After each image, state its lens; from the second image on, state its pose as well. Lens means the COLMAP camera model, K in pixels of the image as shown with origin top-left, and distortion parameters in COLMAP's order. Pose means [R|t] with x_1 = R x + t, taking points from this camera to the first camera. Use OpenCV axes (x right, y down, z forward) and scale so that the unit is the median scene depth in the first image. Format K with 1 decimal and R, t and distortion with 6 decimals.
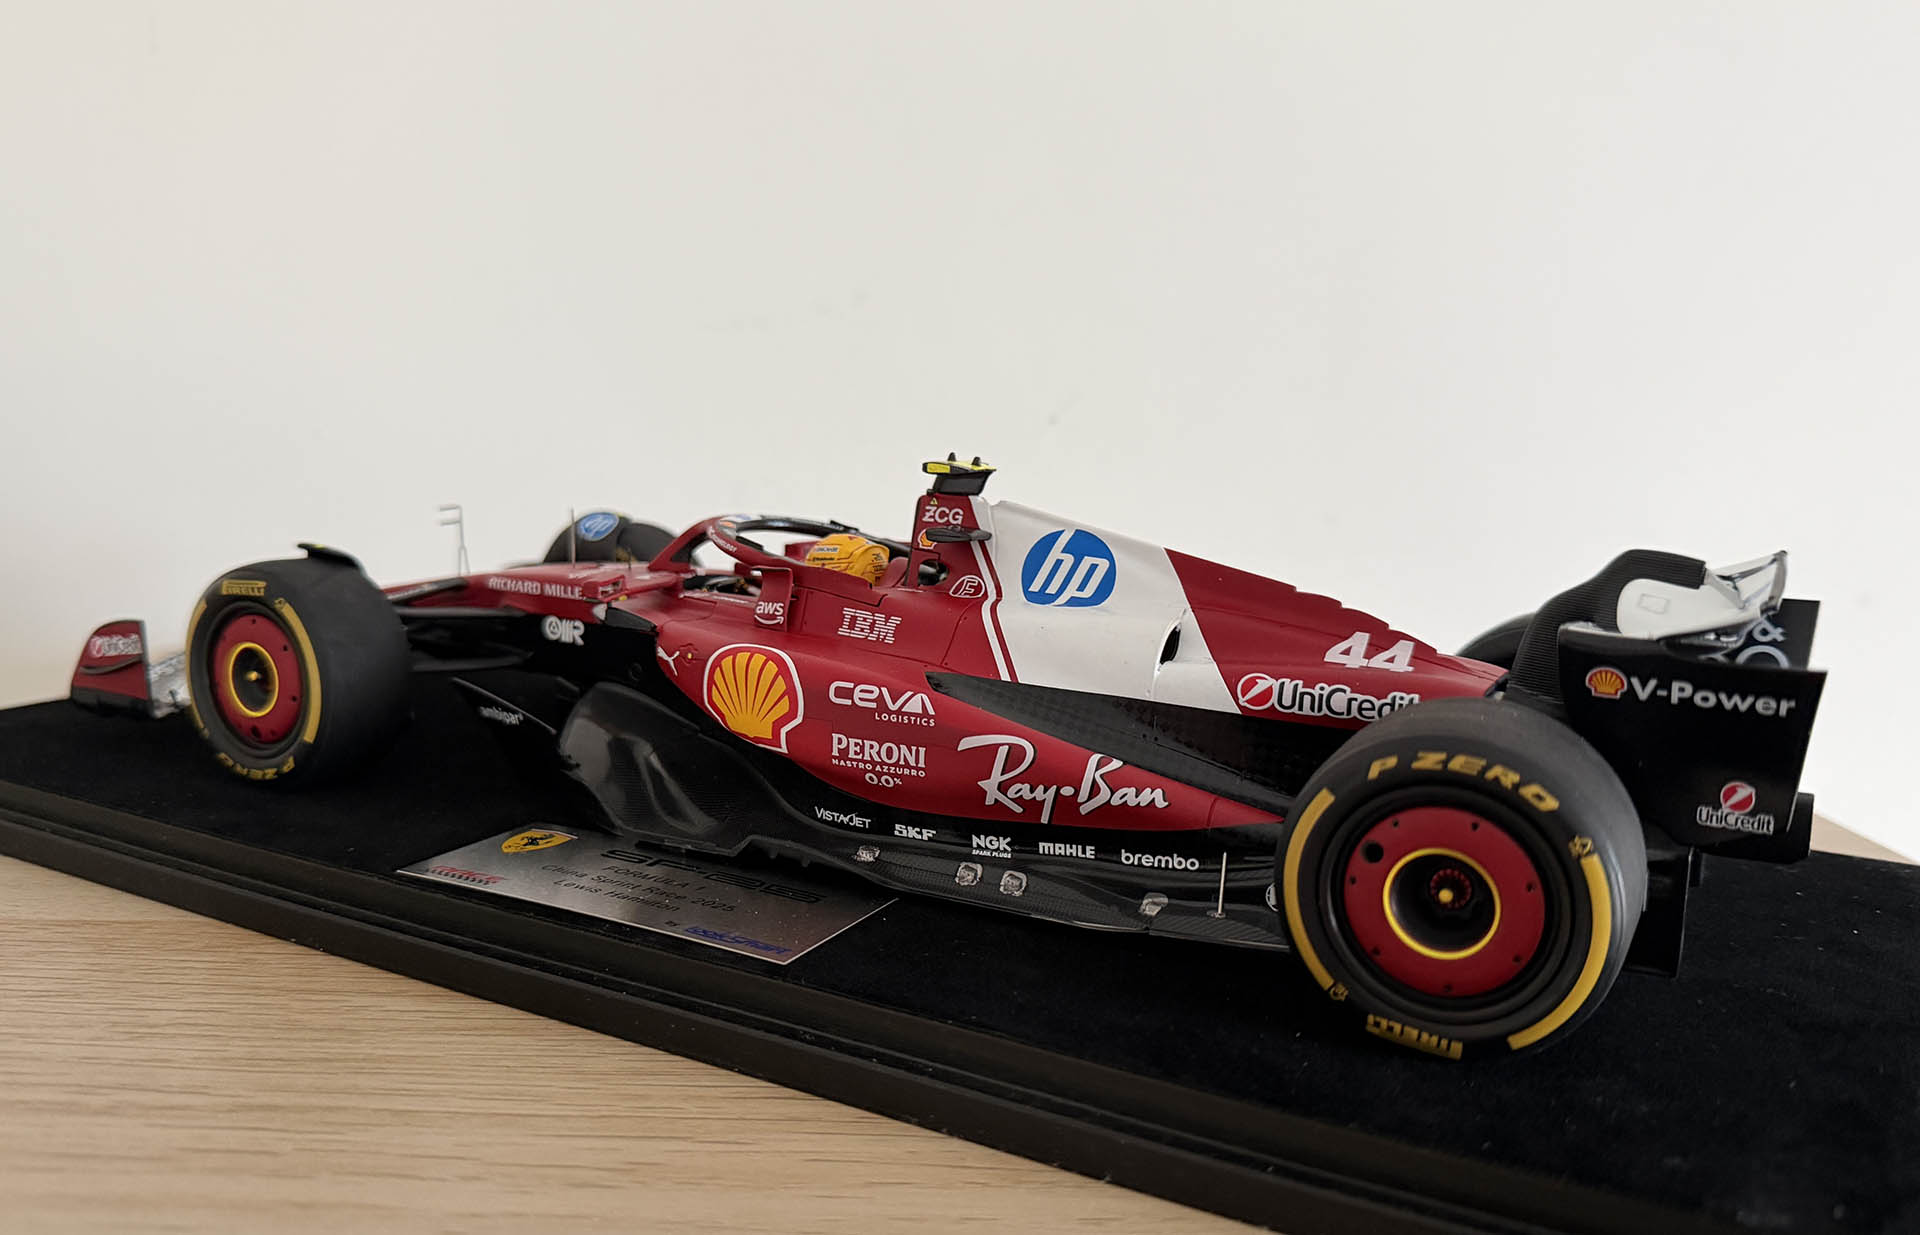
lens RADIAL K [[1519.1, 0, 960.0], [0, 1519.1, 617.5], [0, 0, 1]] dist [0.116169, -0.267404]
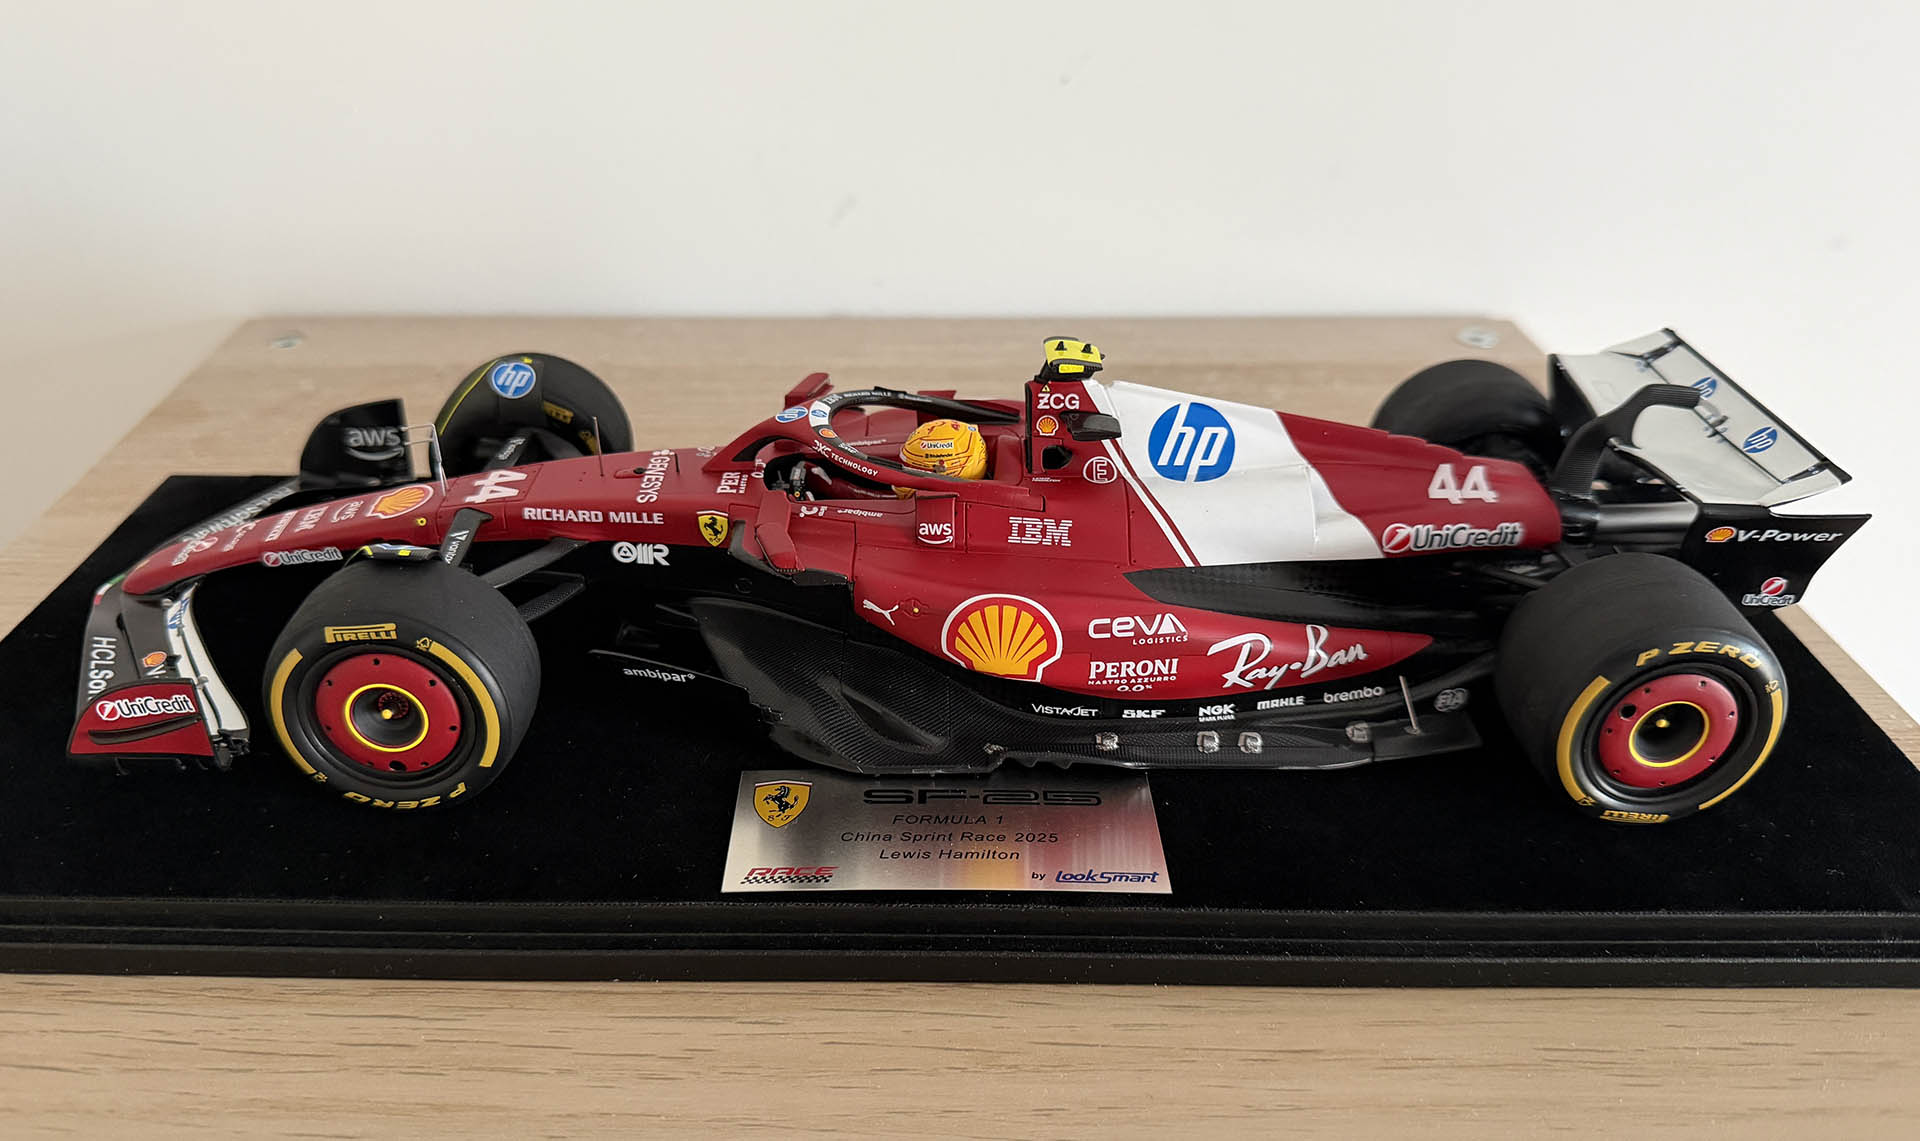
lens RADIAL K [[1428.7, 0, 933.0], [0, 1428.7, 545.2], [0, 0, 1]] dist [0.120554, -0.285618]
pose [[0.884466, -0.249447, 0.394331, -0.580215], [0.096837, 0.924836, 0.367833, -0.400857], [-0.456446, -0.287150, 0.842141, 0.198076]]
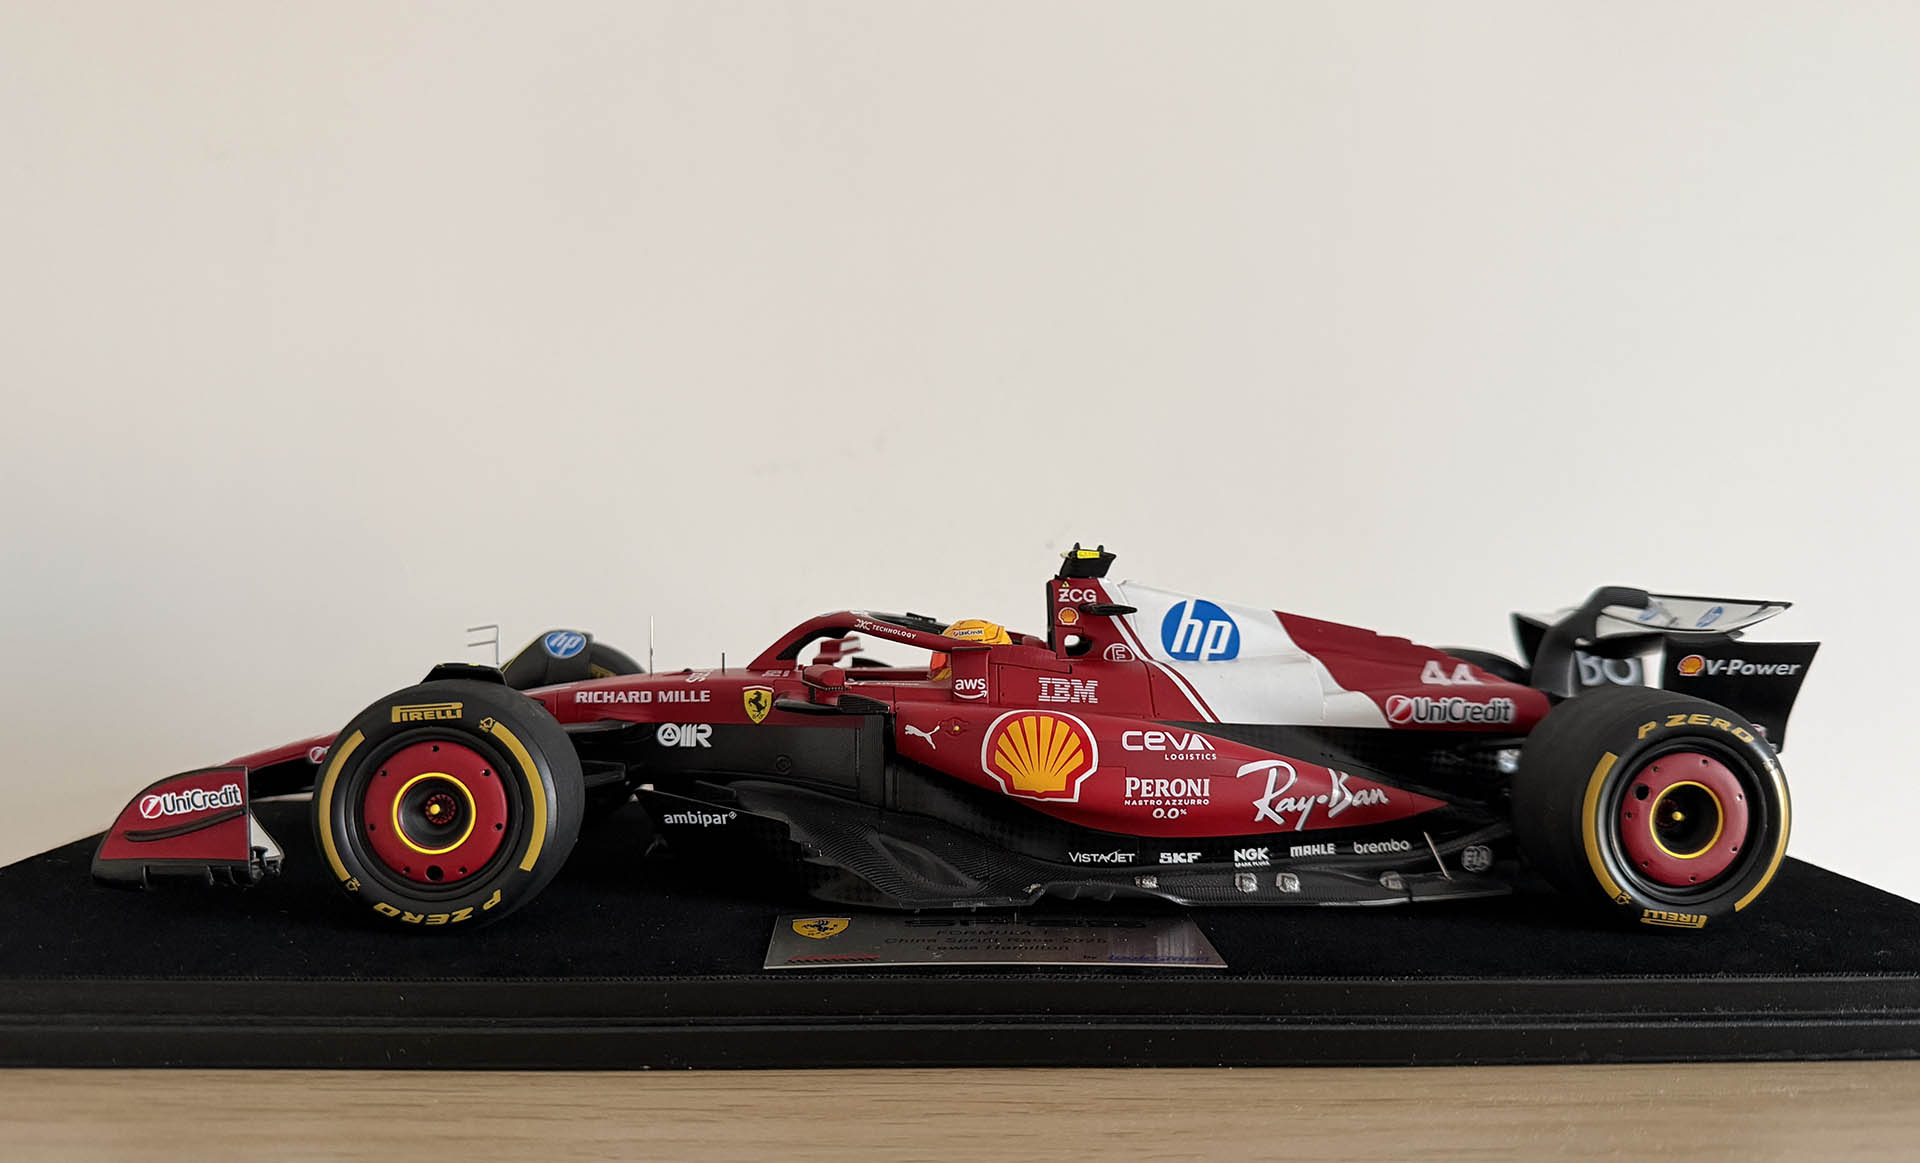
lens RADIAL K [[1436.7, 0, 960.0], [0, 1436.7, 581.5], [0, 0, 1]] dist [0.125002, -0.295873]
pose [[0.863710, -0.038362, 0.502528, -0.738589], [0.099012, 0.990583, -0.094557, 0.020189], [-0.494168, 0.131426, 0.859375, 0.107072]]
